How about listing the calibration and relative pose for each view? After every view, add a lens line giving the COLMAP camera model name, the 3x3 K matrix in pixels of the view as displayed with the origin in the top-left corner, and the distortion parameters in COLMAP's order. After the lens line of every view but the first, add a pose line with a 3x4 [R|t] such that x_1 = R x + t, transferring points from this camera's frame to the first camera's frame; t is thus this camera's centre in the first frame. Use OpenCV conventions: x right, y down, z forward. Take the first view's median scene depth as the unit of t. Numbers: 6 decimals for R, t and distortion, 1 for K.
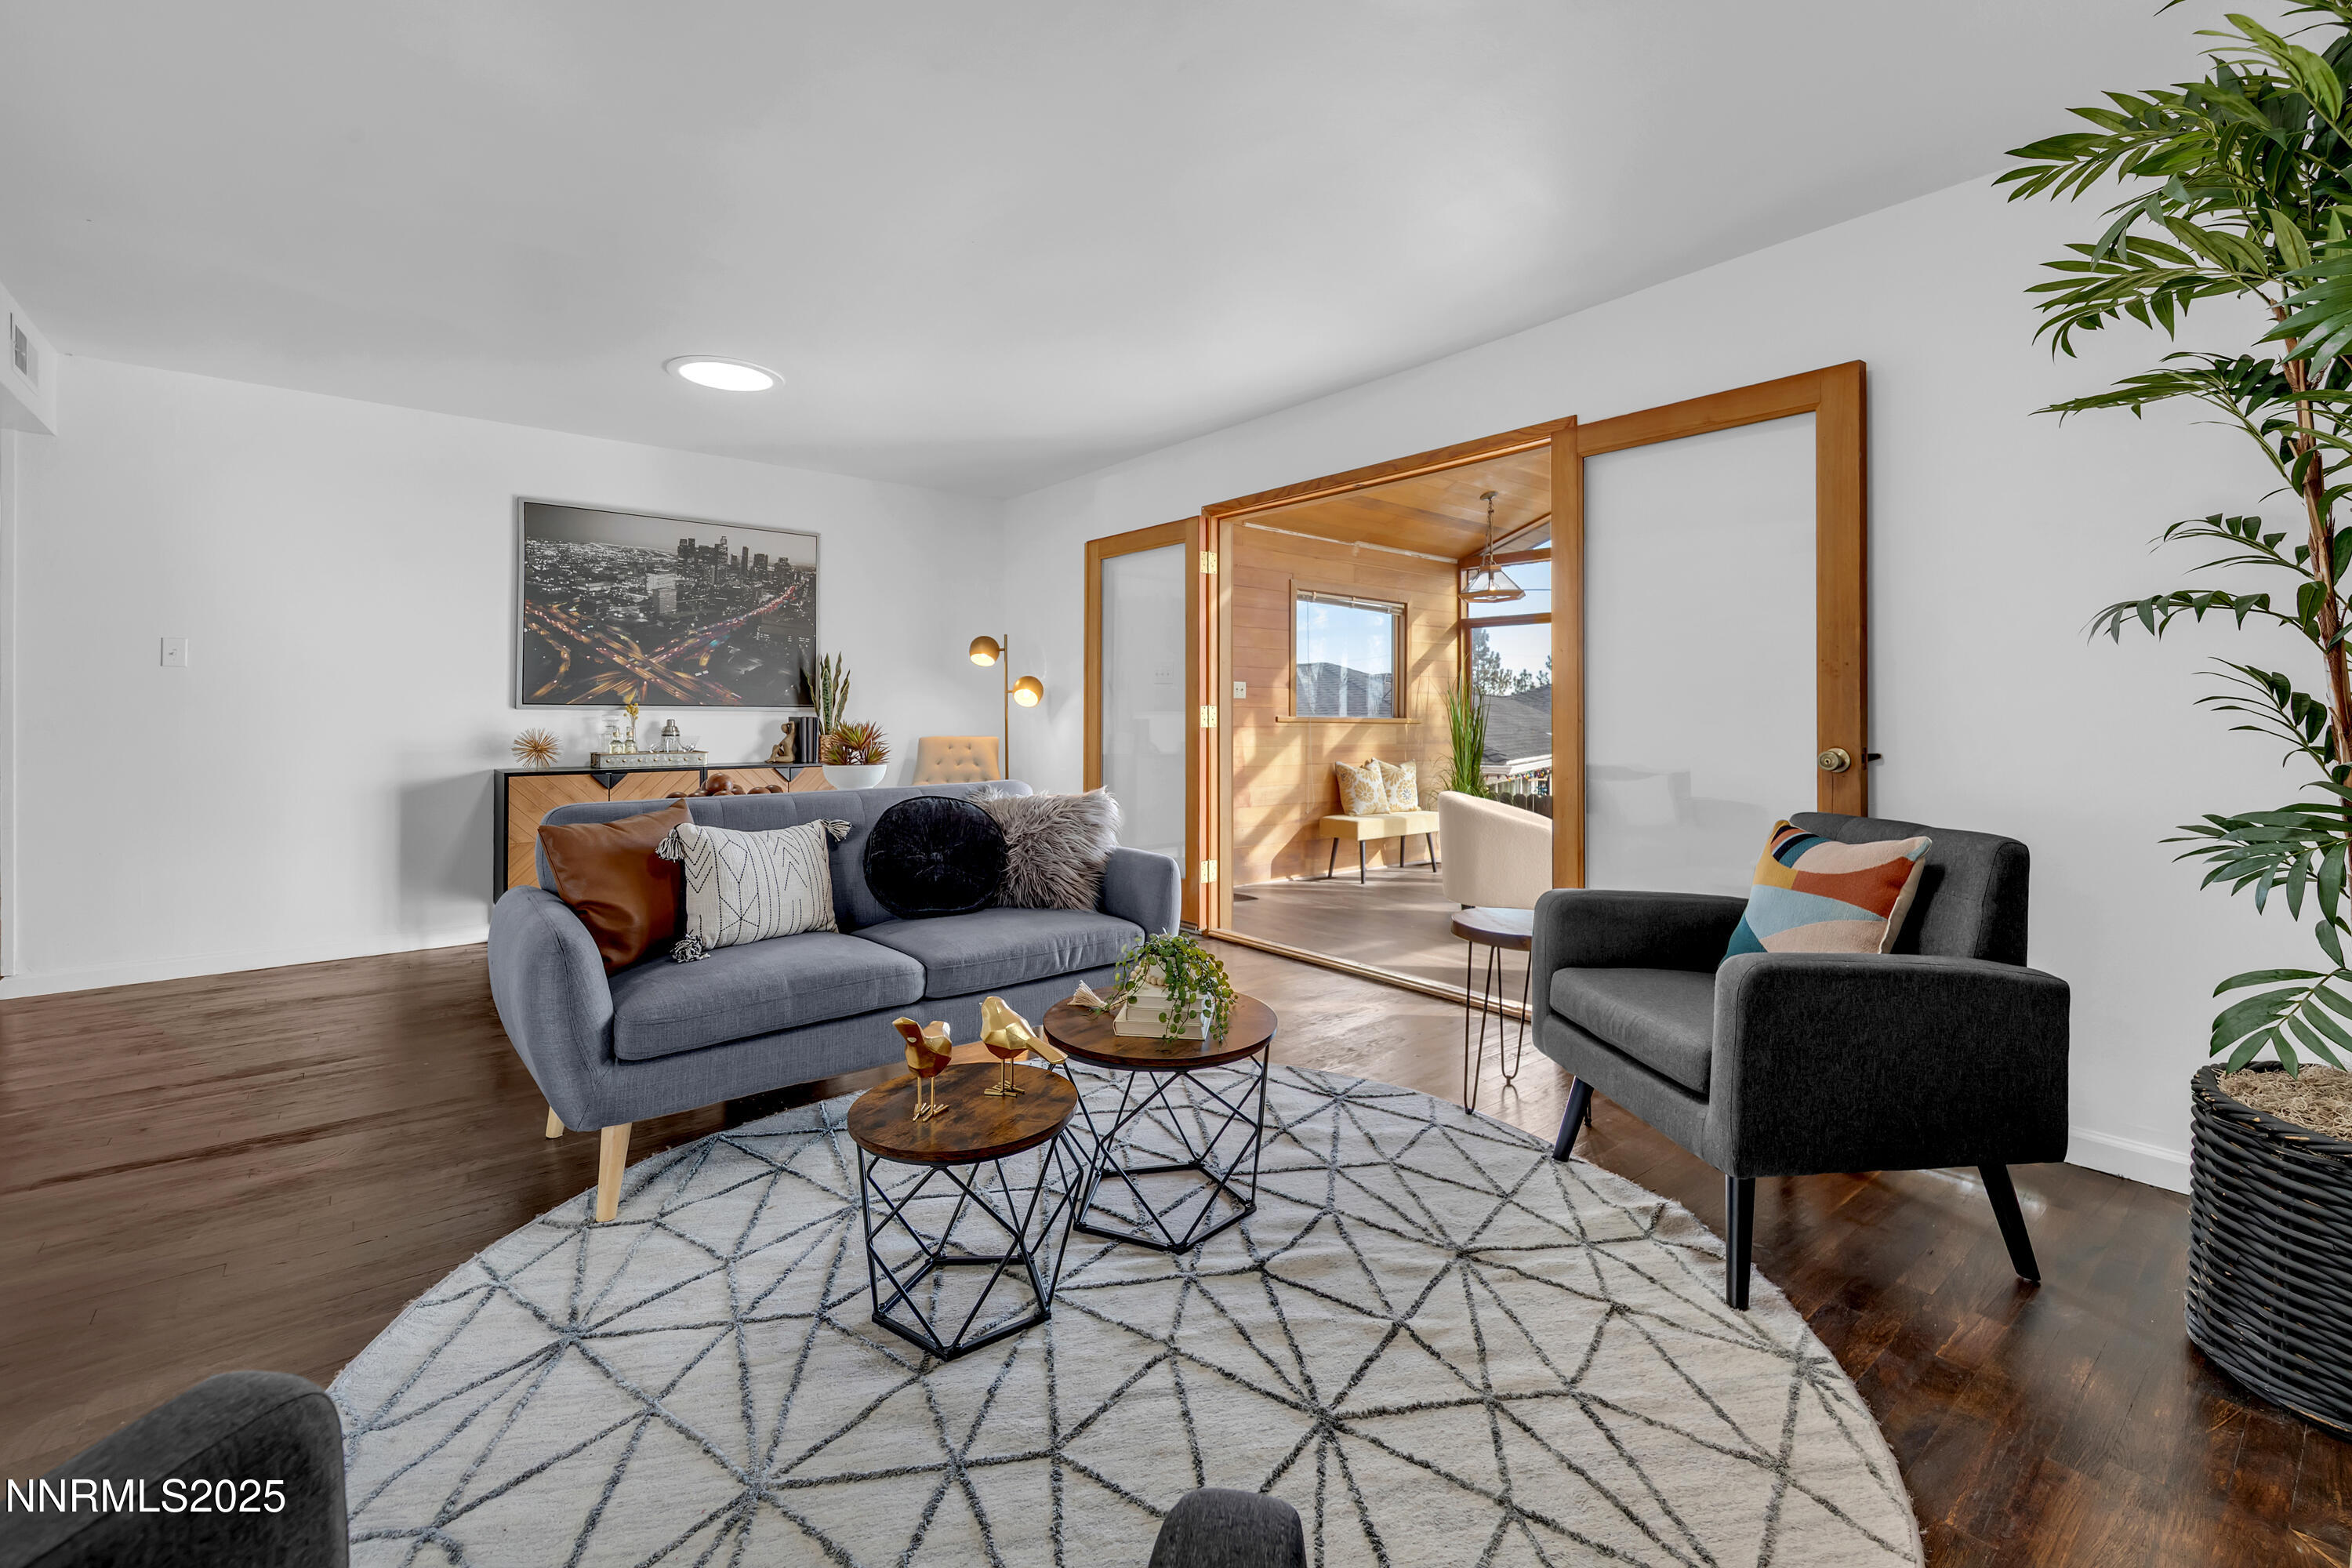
lens RADIAL K [[993.8, 0, 1177.4], [0, 993.8, 711.0], [0, 0, 1]] dist [-0.000056, 0.000022]
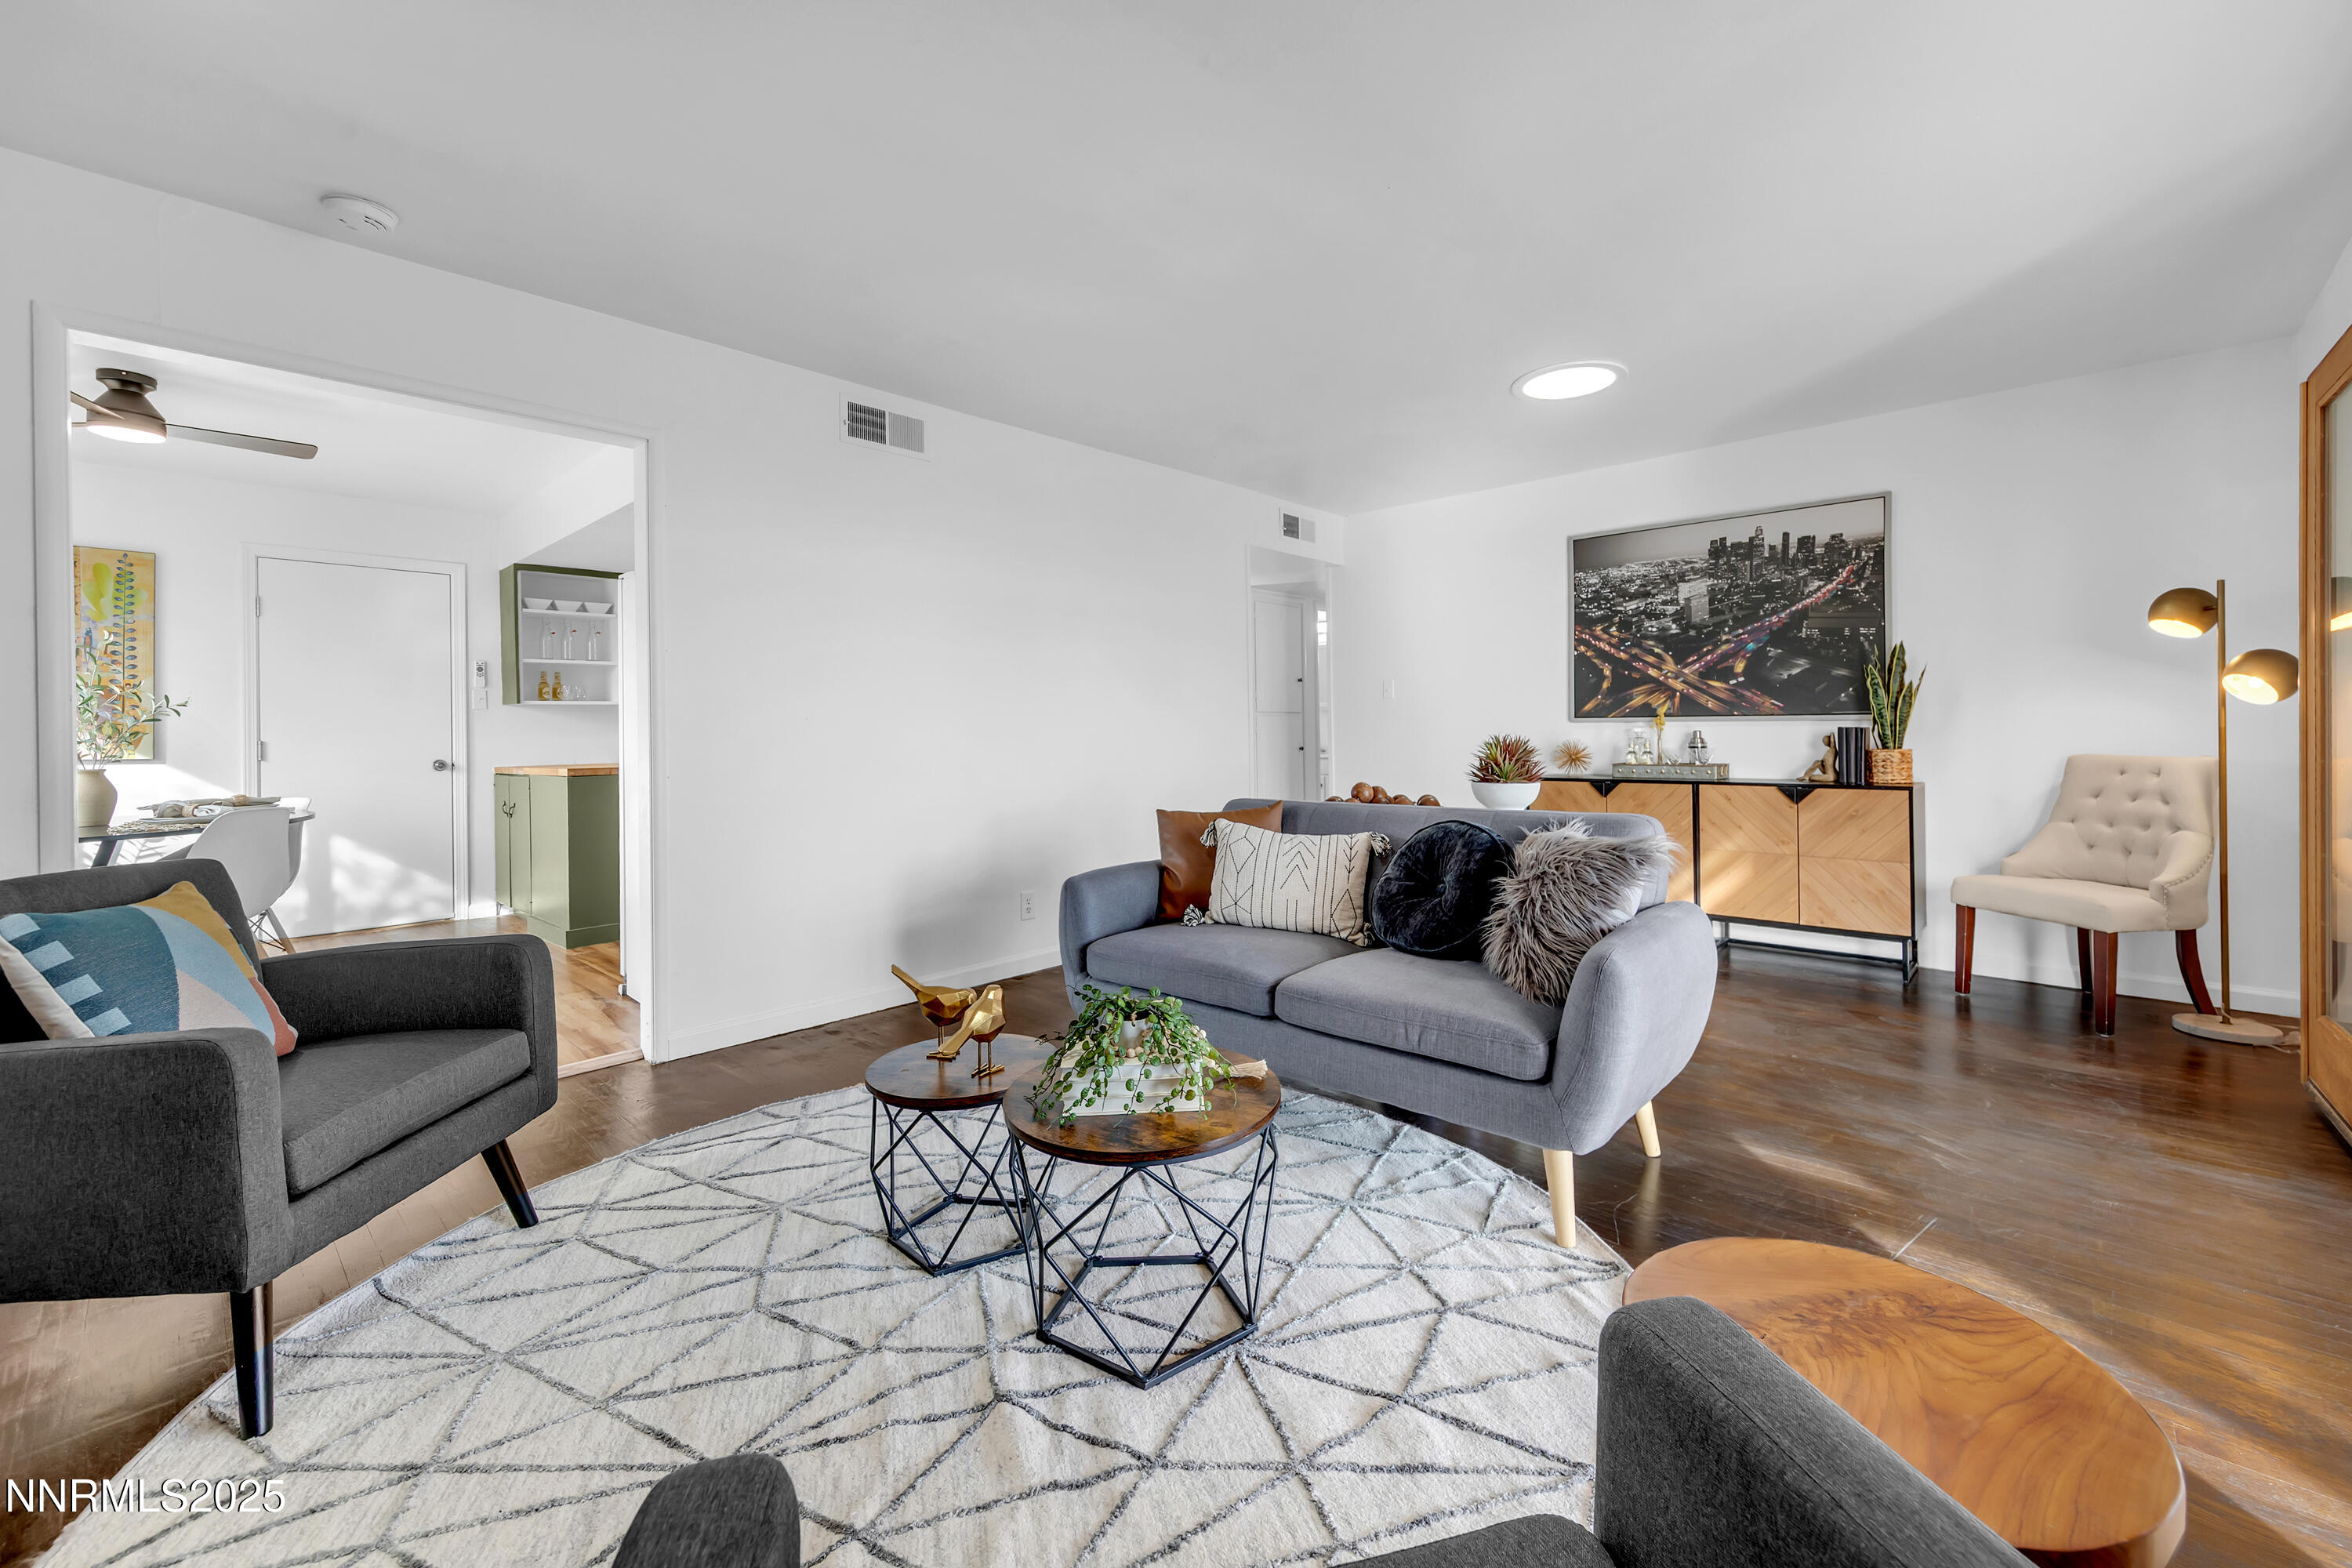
lens RADIAL K [[943.1, 0, 1194.7], [0, 943.1, 727.8], [0, 0, 1]] dist [0.000905, 0.000151]
pose [[0.147236, -0.005741, -0.989085, 0.323438], [0.016423, 0.999859, -0.003359, 0.000617], [0.988965, -0.015749, 0.147310, 0.381940]]
